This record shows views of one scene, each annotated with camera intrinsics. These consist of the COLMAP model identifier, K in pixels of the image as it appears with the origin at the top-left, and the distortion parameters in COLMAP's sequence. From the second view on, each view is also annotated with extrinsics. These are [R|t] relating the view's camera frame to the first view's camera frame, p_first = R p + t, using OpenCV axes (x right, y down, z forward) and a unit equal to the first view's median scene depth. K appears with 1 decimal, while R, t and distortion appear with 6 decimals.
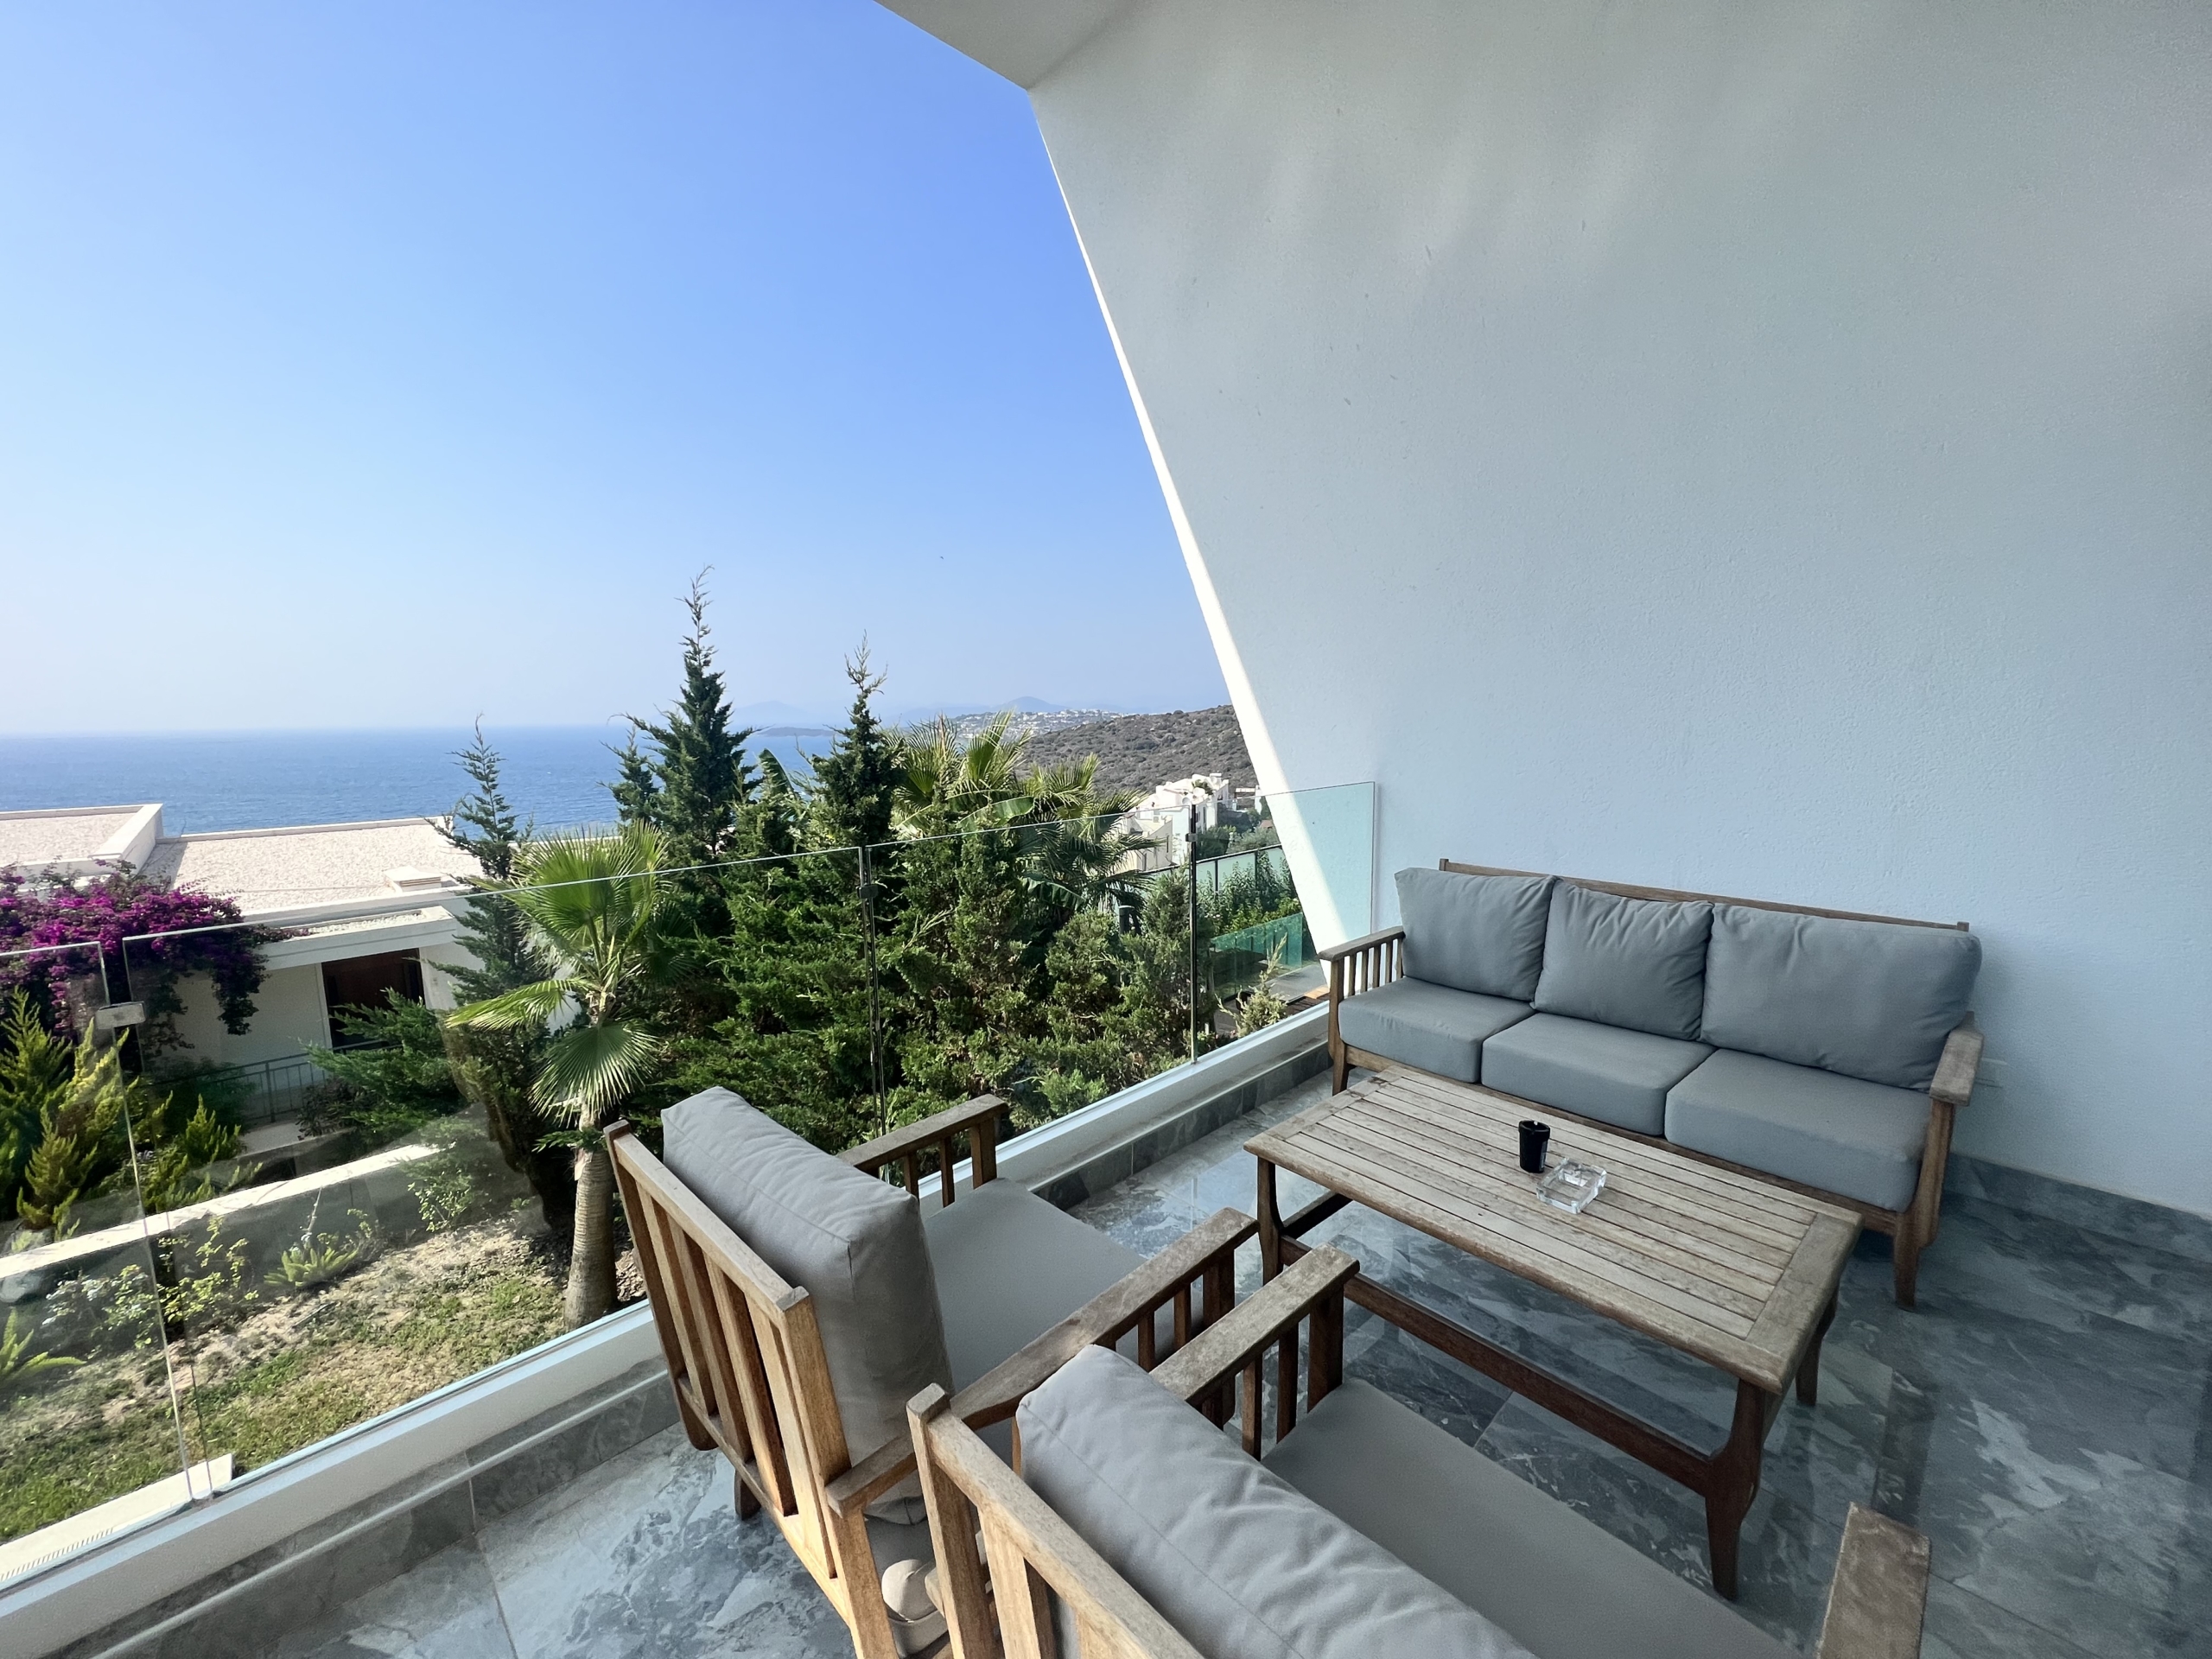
lens RADIAL K [[890.4, 0, 1104.1], [0, 890.4, 834.2], [0, 0, 1]] dist [-0.003352, 0.001435]
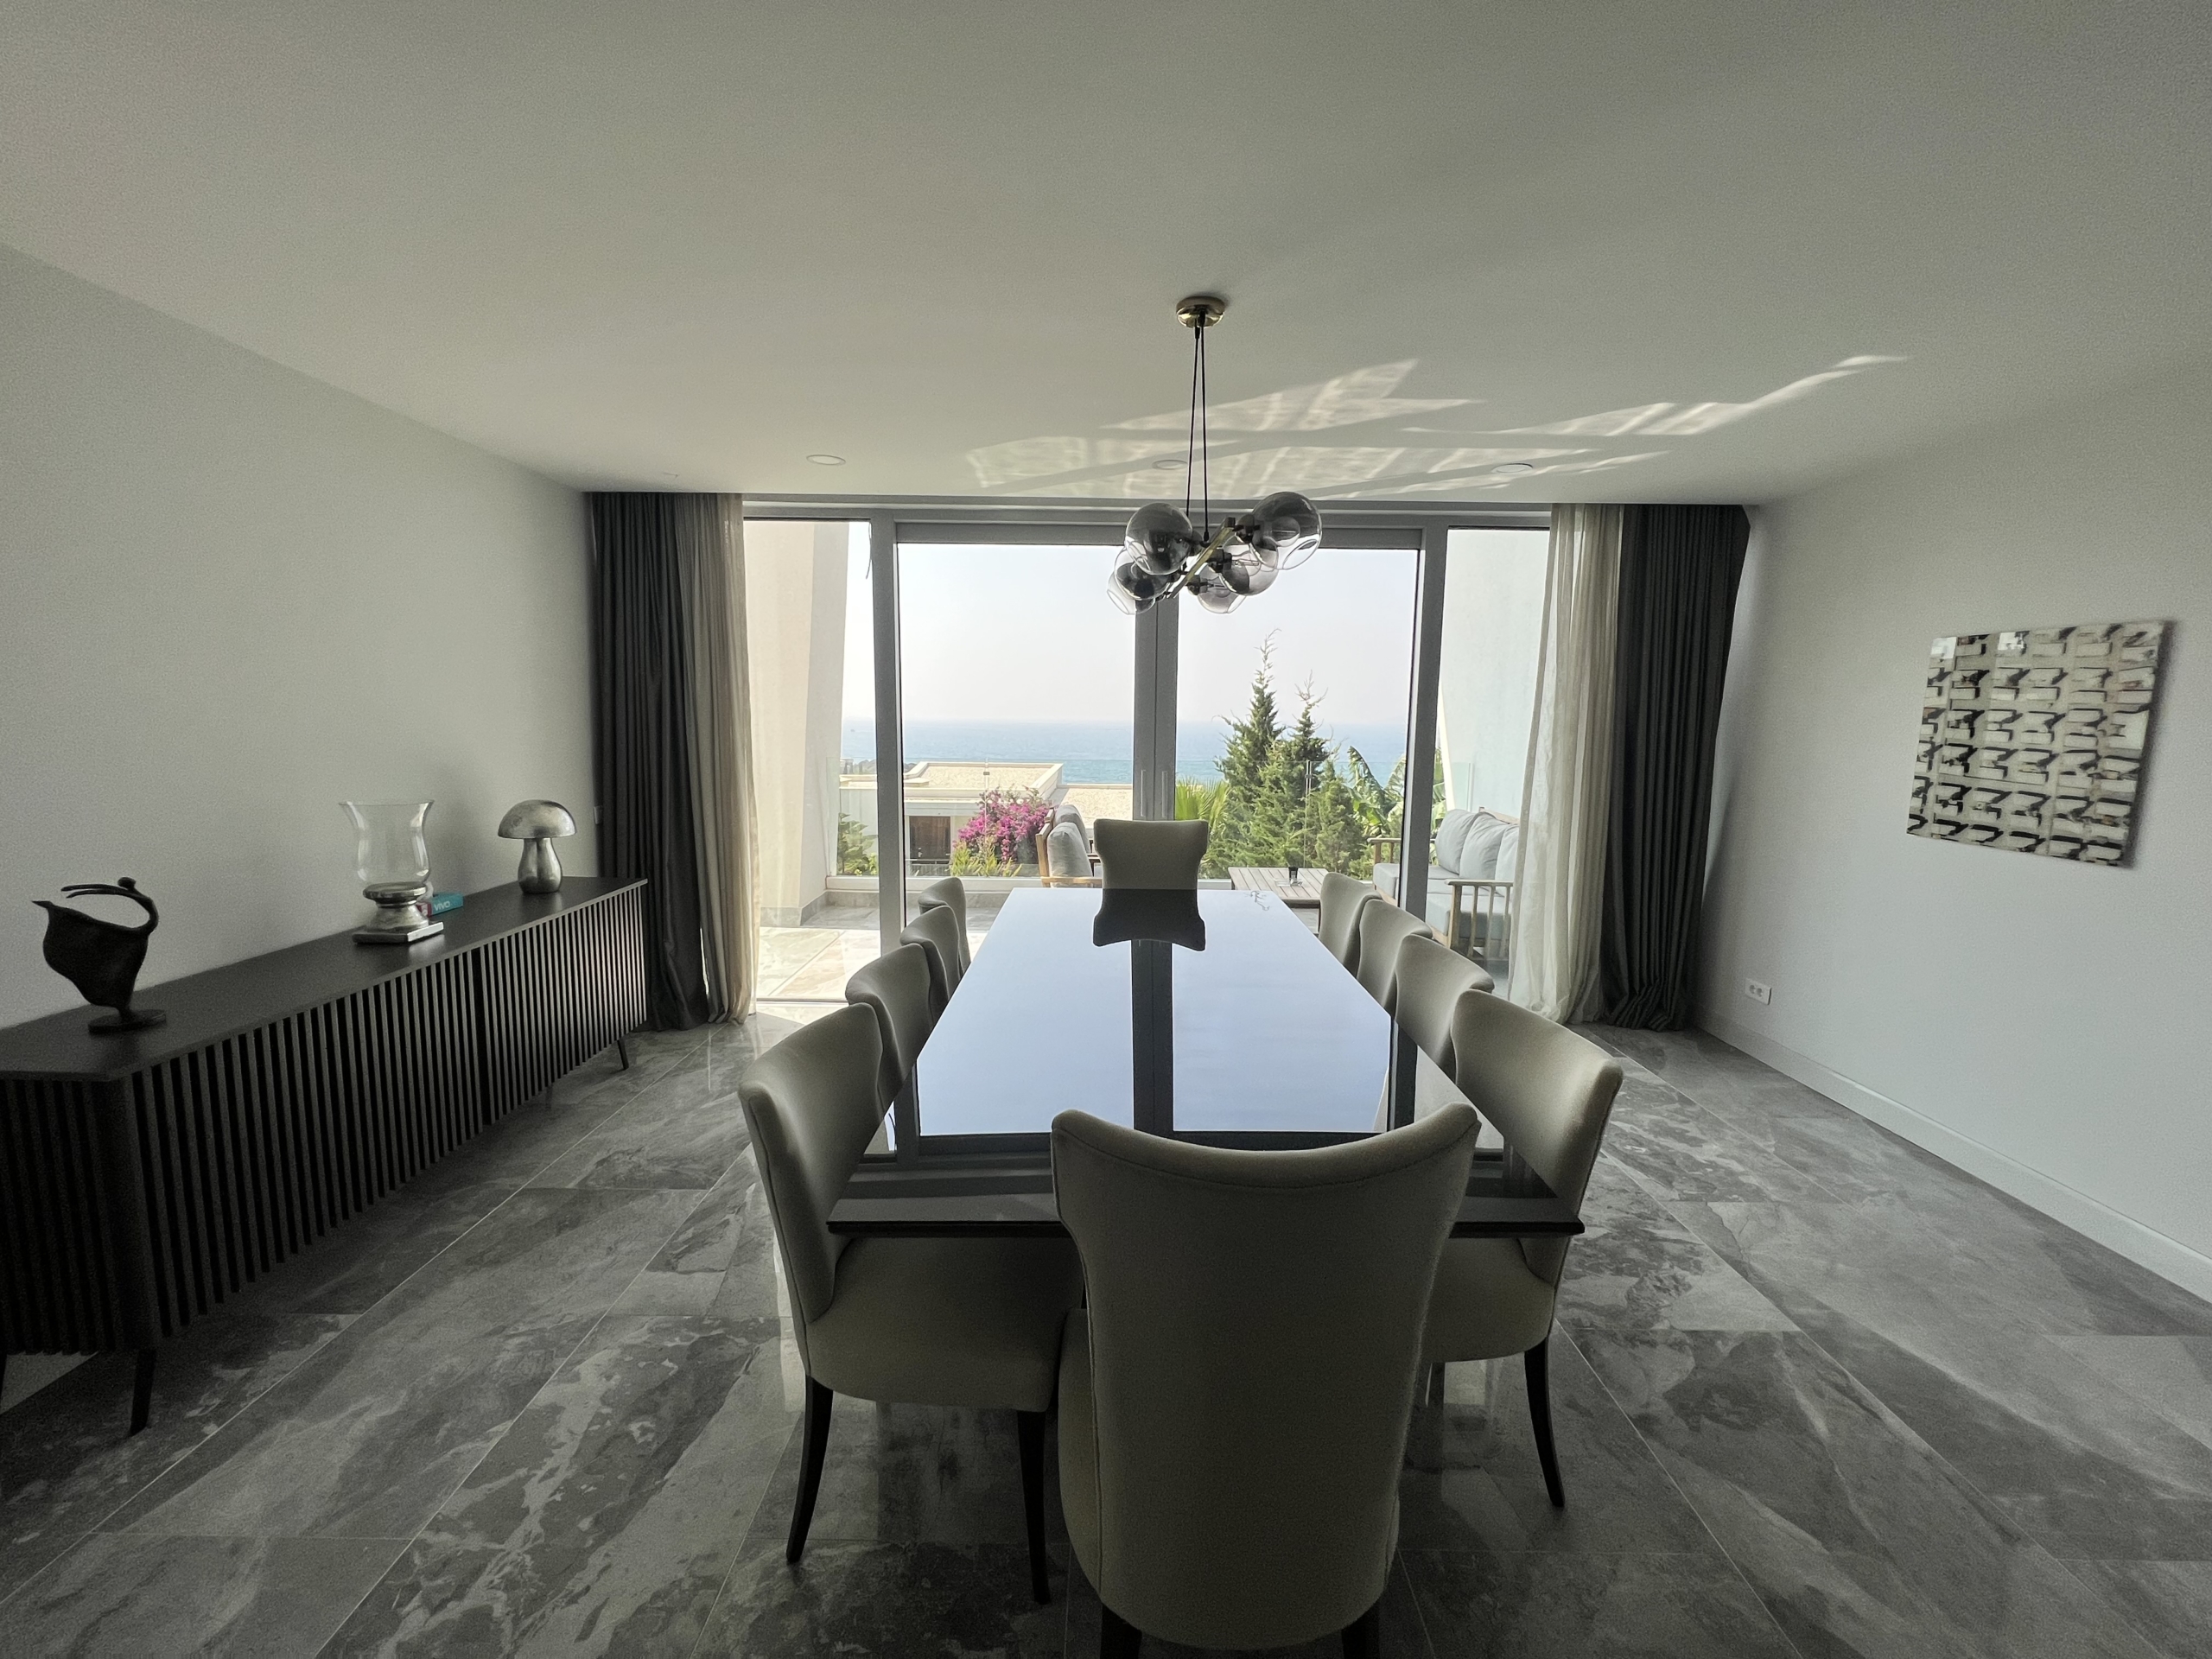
lens RADIAL K [[890.4, 0, 1115.9], [0, 890.4, 820.9], [0, 0, 1]] dist [-0.003352, 0.001435]
pose [[0.714999, 0.098389, -0.692168, 0.996322], [-0.109152, 0.993617, 0.028487, 0.075541], [0.690552, 0.055183, 0.721174, -0.706718]]
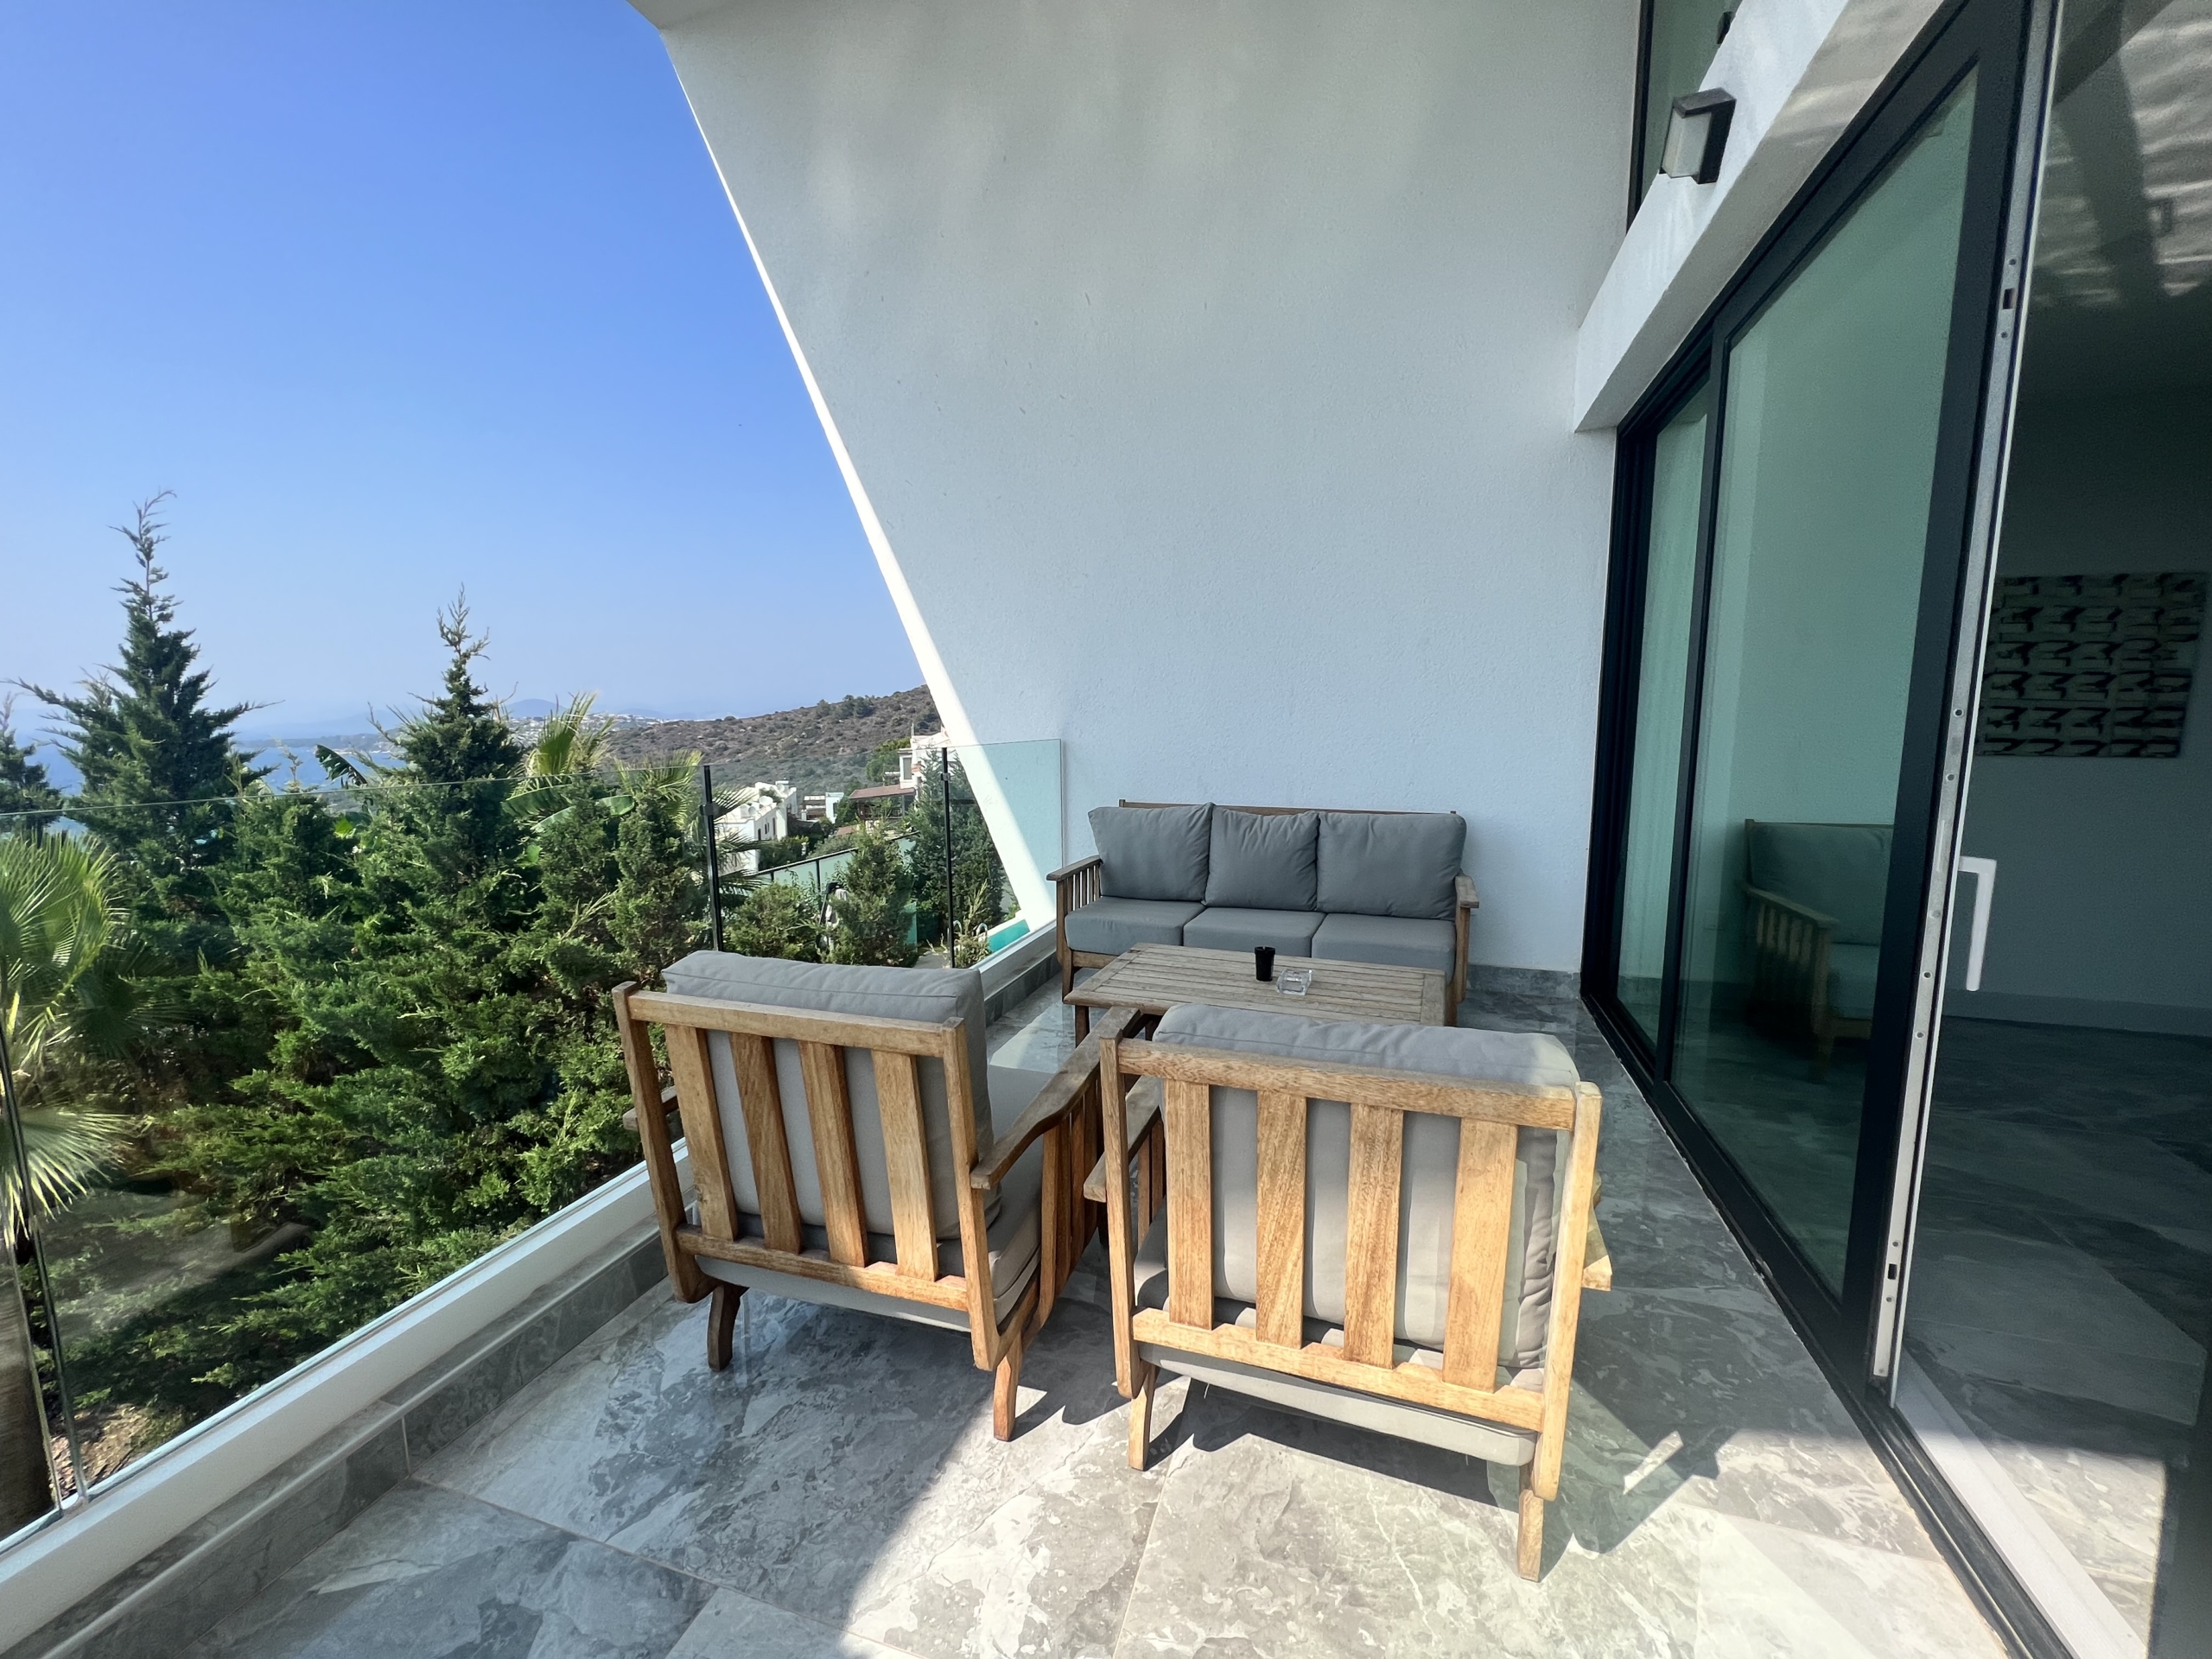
lens RADIAL K [[890.4, 0, 1112.8], [0, 890.4, 830.7], [0, 0, 1]] dist [-0.003352, 0.001435]
pose [[0.886416, -0.051448, 0.460022, -0.172839], [0.055949, 0.998426, 0.003856, 0.058756], [-0.459497, 0.022320, 0.887899, -0.066419]]
